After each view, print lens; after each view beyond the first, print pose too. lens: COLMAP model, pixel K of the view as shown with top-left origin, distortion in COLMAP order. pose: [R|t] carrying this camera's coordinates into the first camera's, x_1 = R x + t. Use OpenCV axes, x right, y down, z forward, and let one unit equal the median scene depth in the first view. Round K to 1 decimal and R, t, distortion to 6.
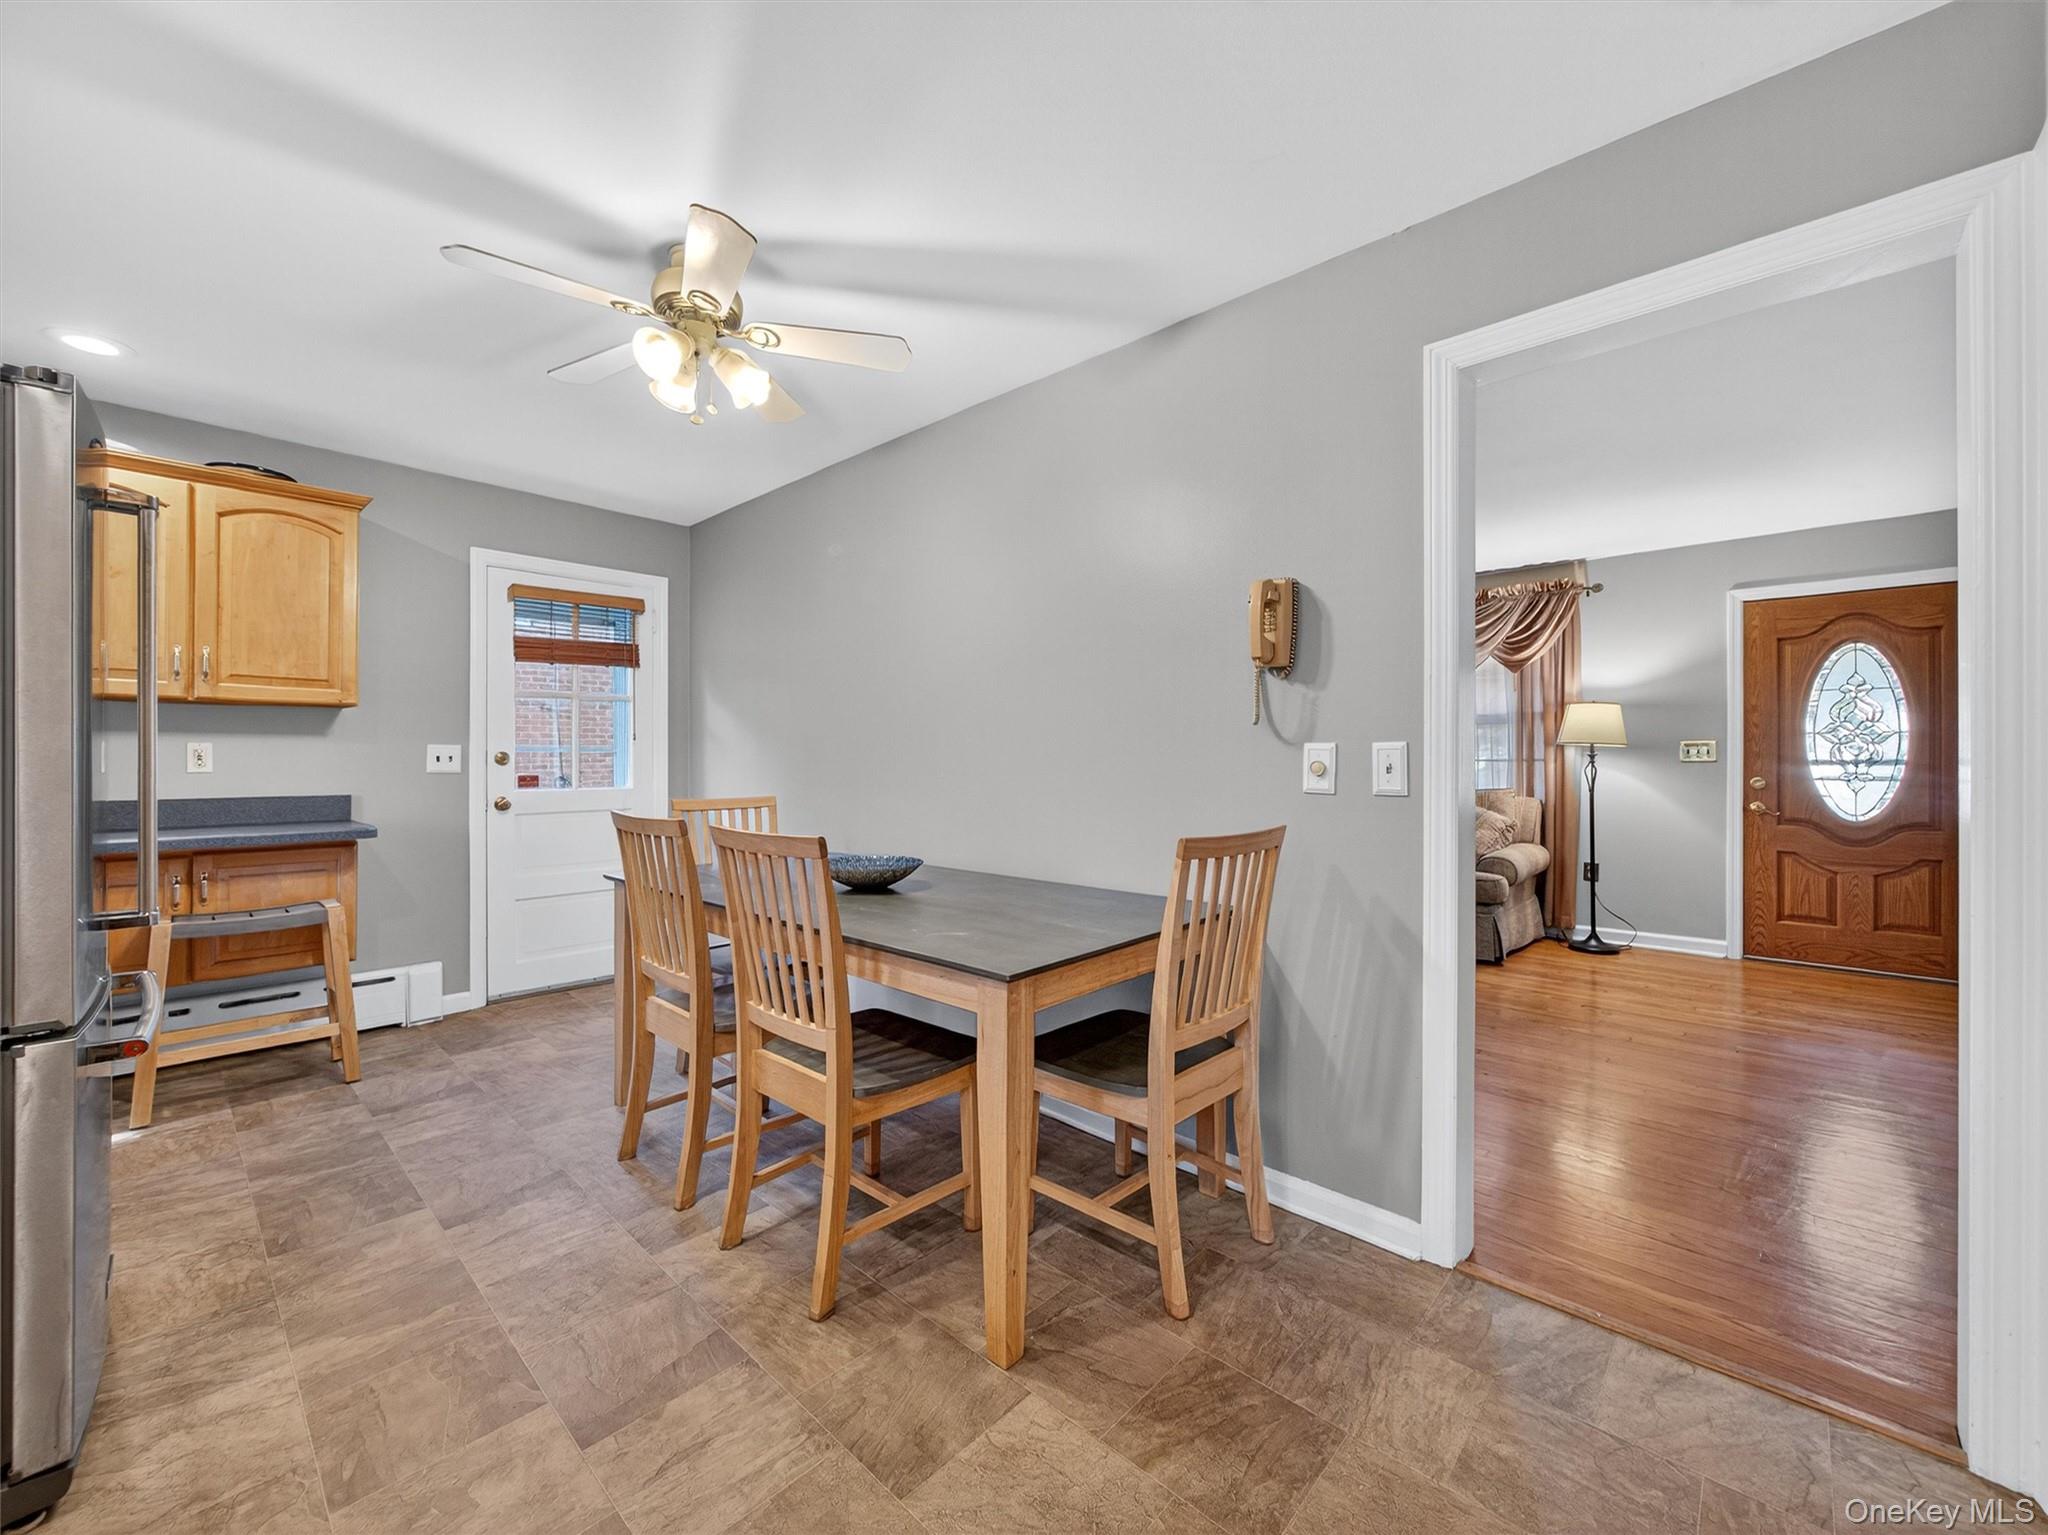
lens RADIAL K [[820.6, 0, 1011.6], [0, 820.6, 763.5], [0, 0, 1]] dist [0.001449, 0.000435]
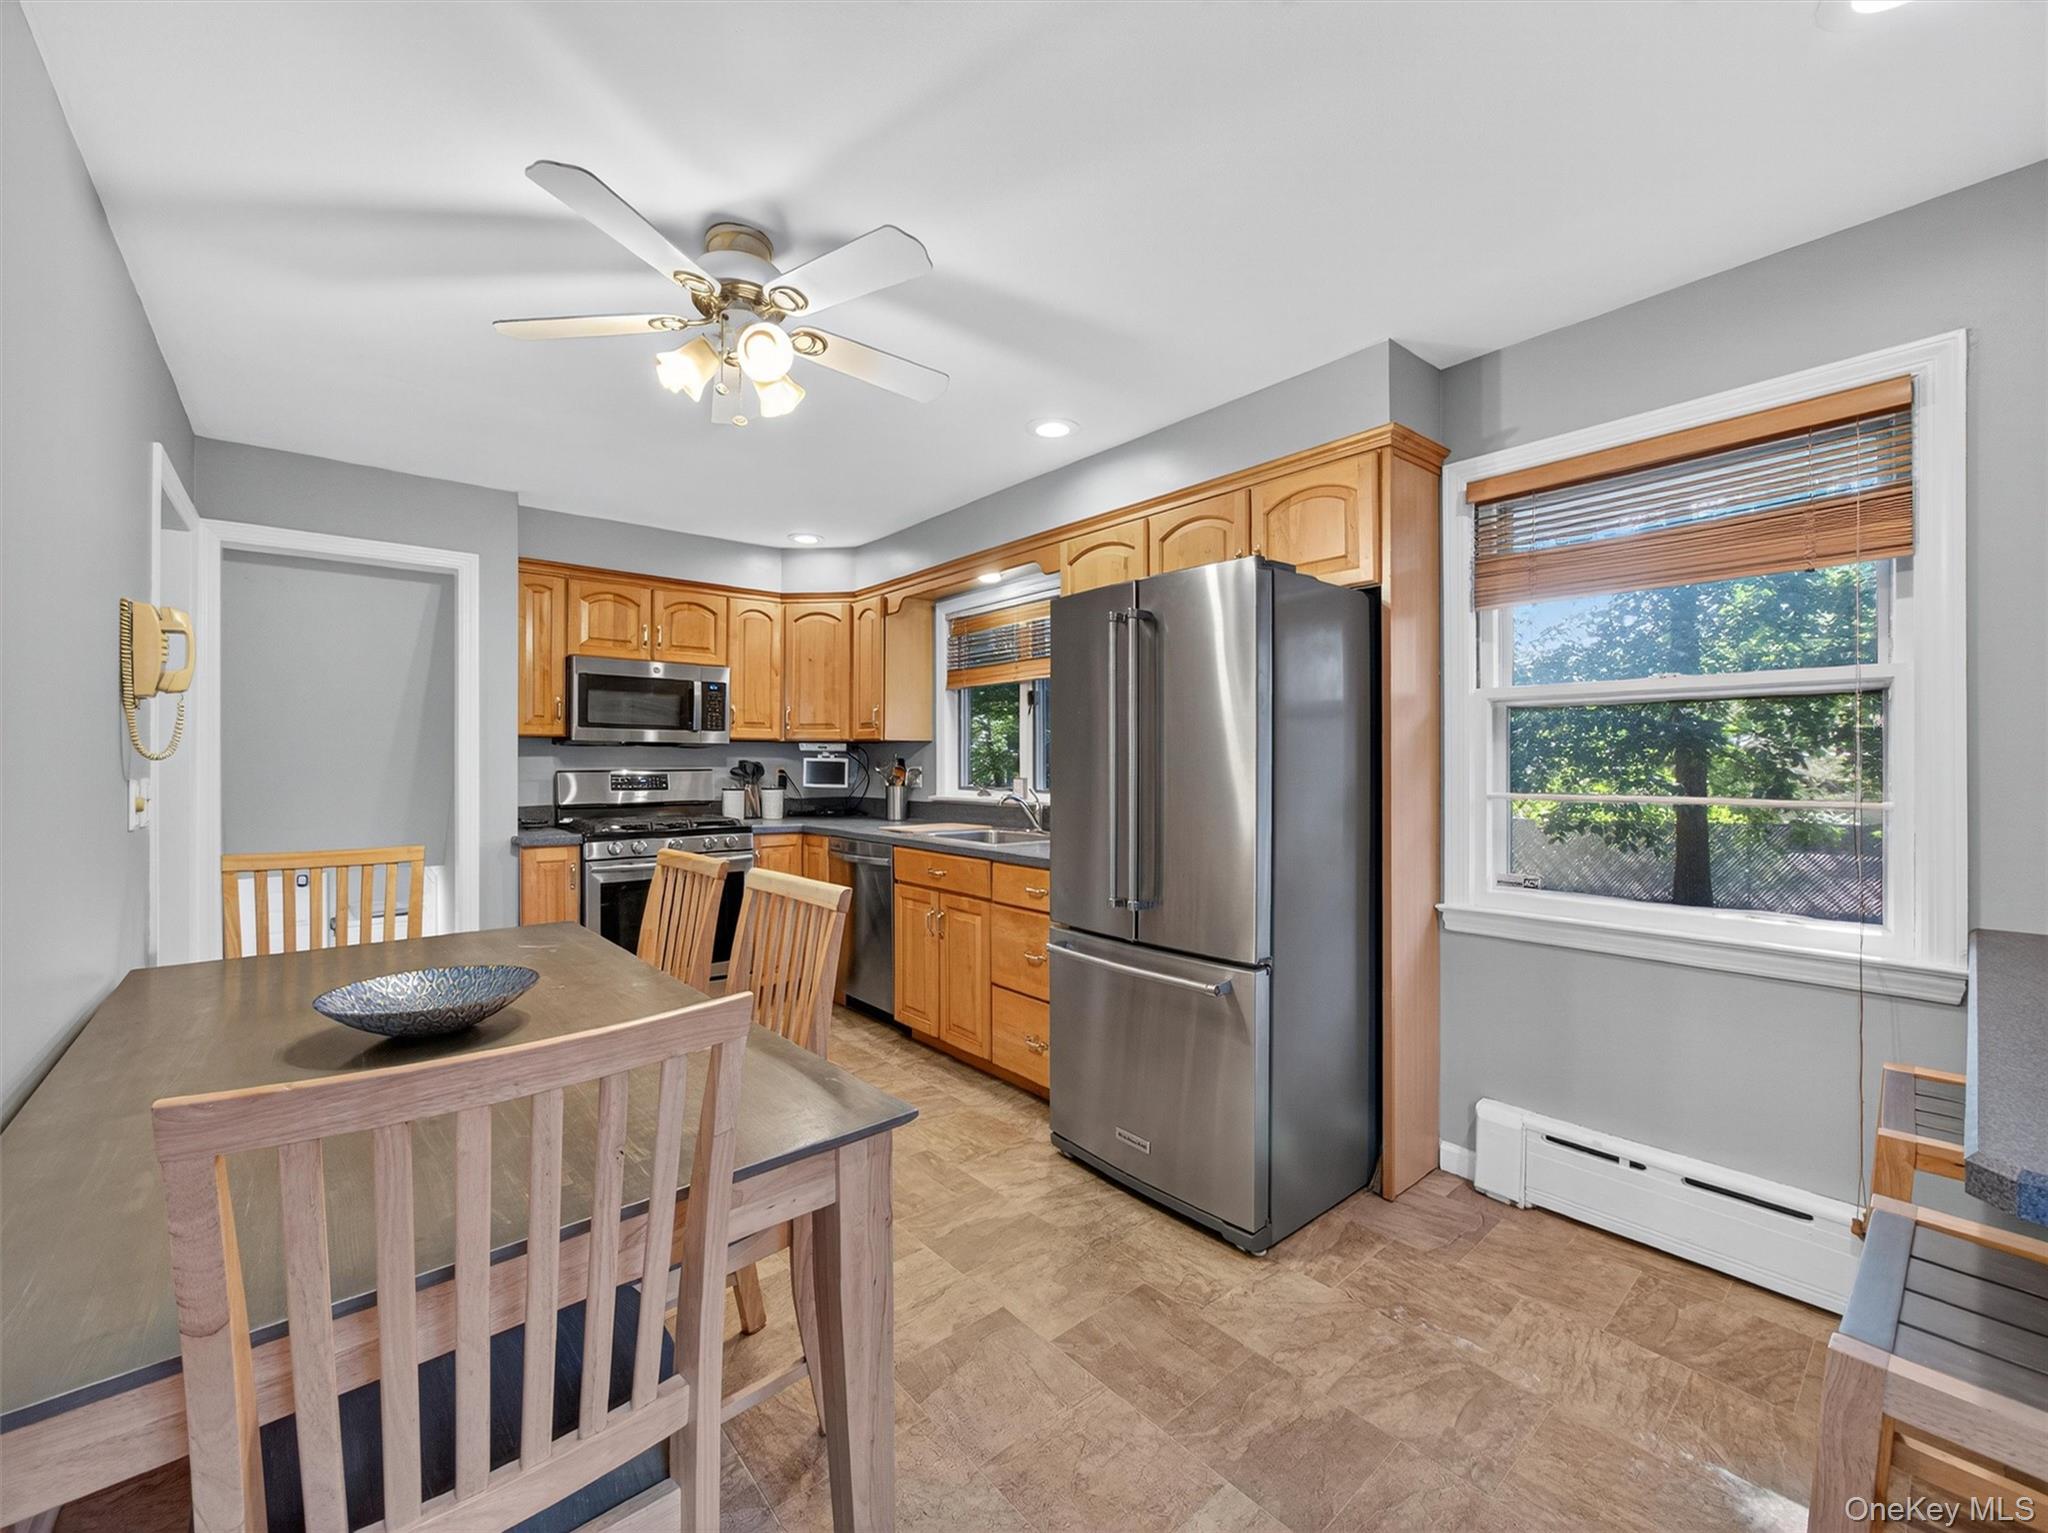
lens RADIAL K [[851.5, 0, 1025.5], [0, 851.5, 776.9], [0, 0, 1]] dist [-0.000010, 0.000575]
pose [[-0.993906, -0.008196, 0.109924, -0.542191], [-0.005589, 0.999696, 0.024002, -0.032118], [-0.110088, 0.023242, -0.993650, 1.283174]]
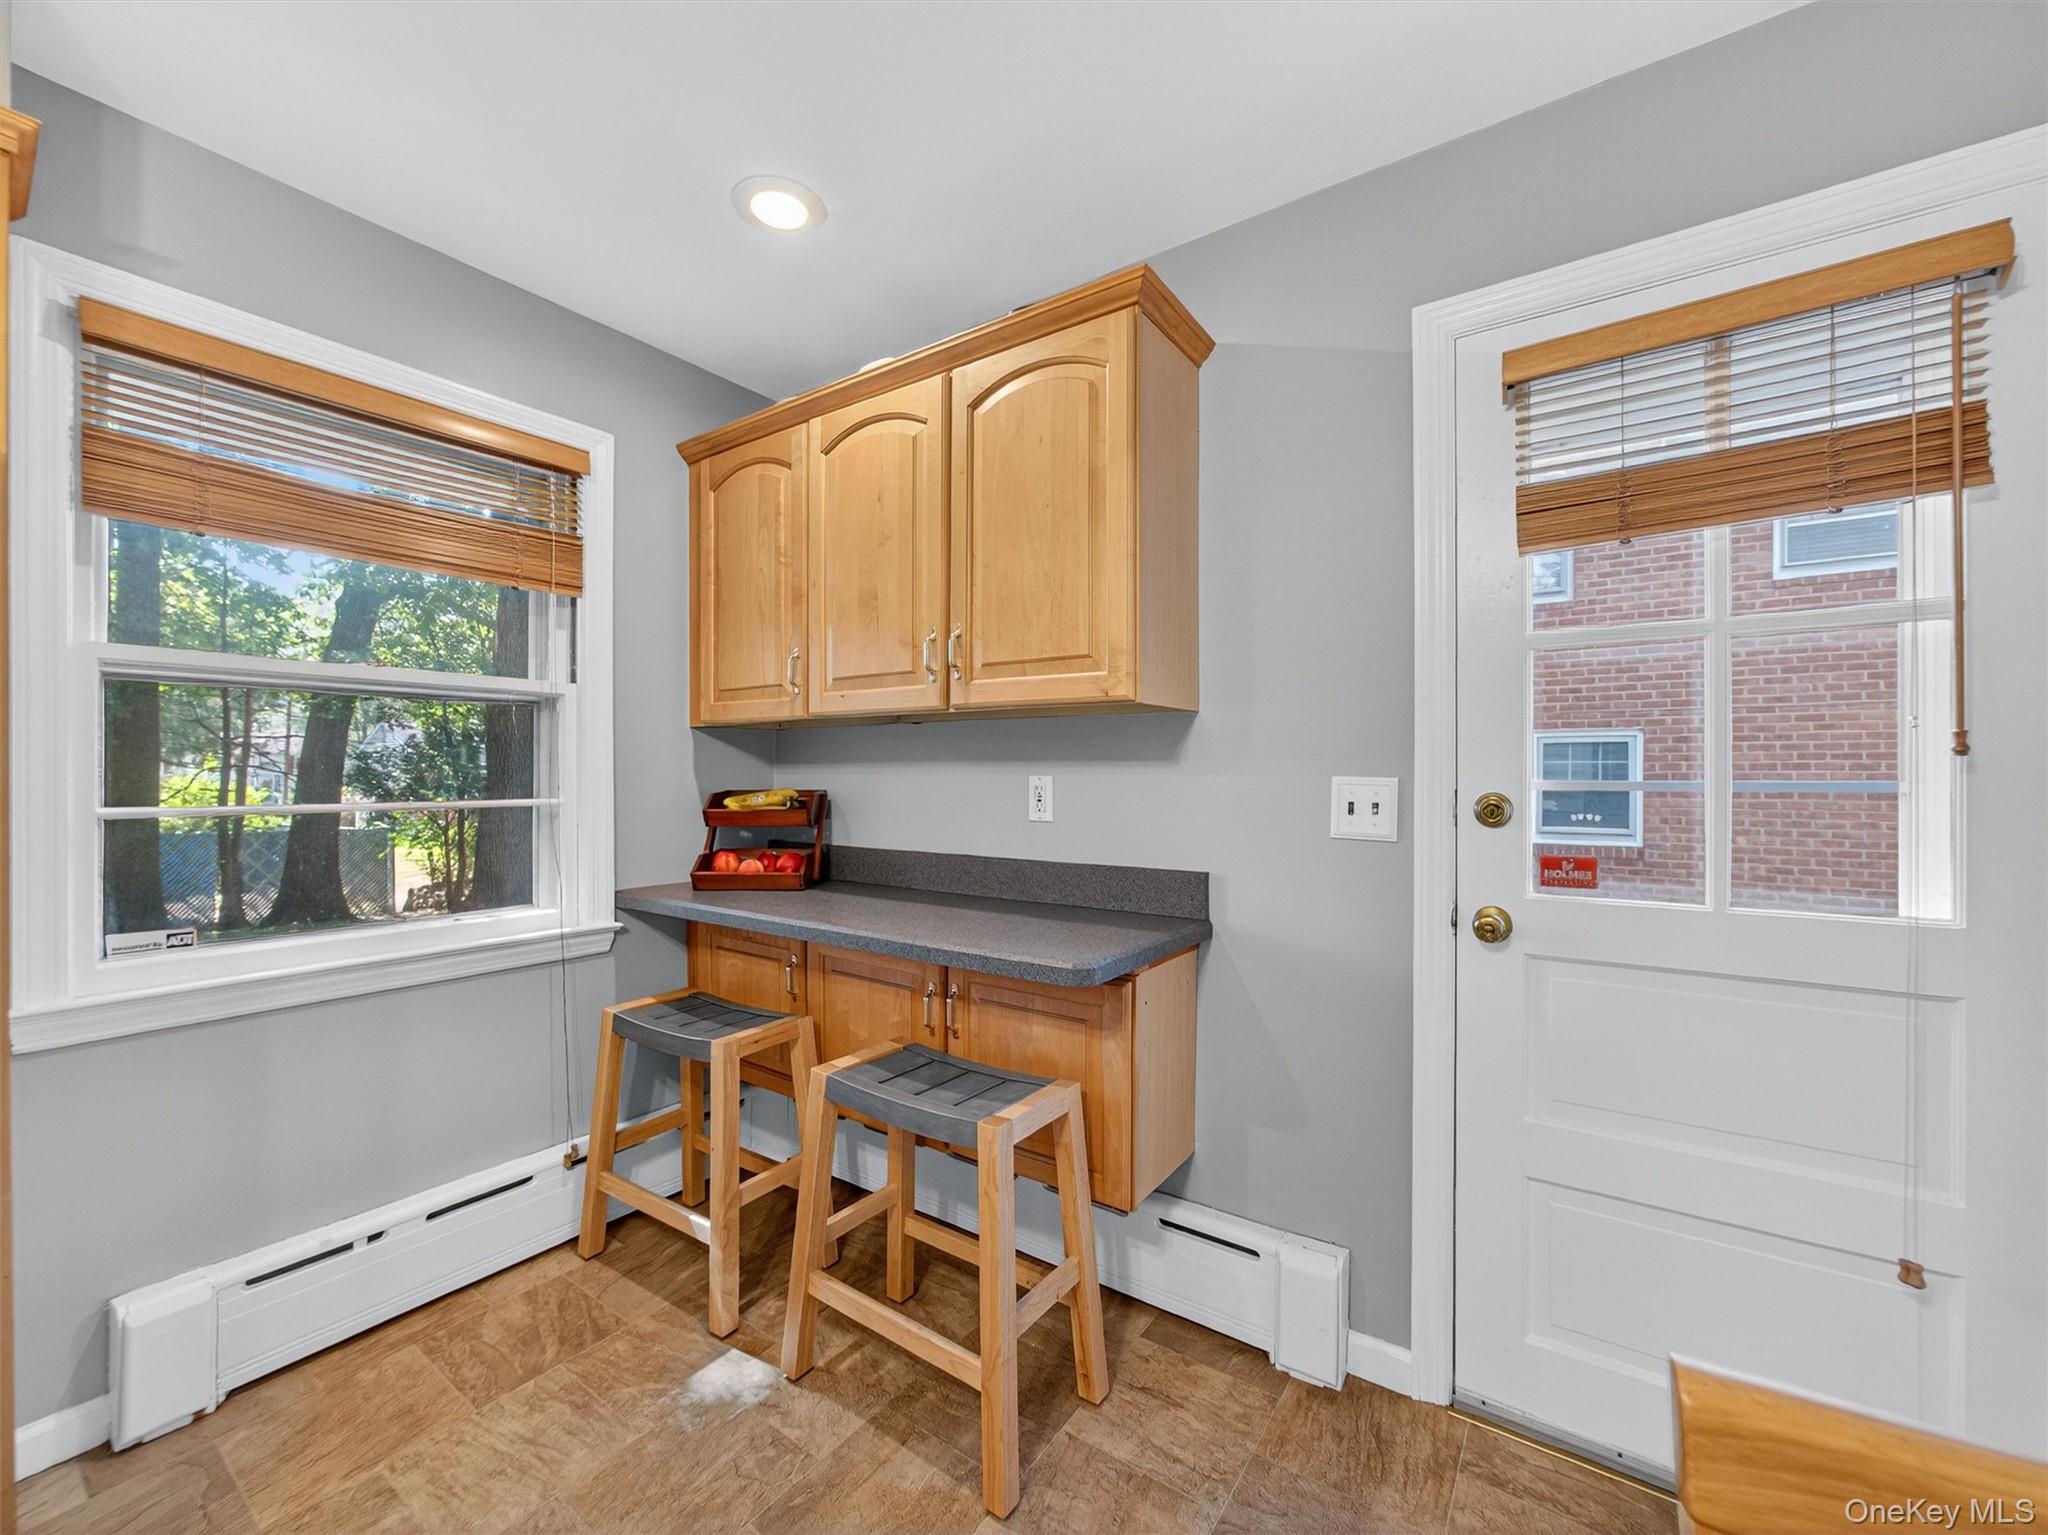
lens RADIAL K [[851.5, 0, 1025.5], [0, 851.5, 777.9], [0, 0, 1]] dist [-0.000010, 0.000575]
pose [[0.150826, 0.003101, -0.988555, -0.309651], [-0.009874, 0.999950, 0.001630, -0.025457], [0.988511, 0.009515, 0.150849, 0.896140]]
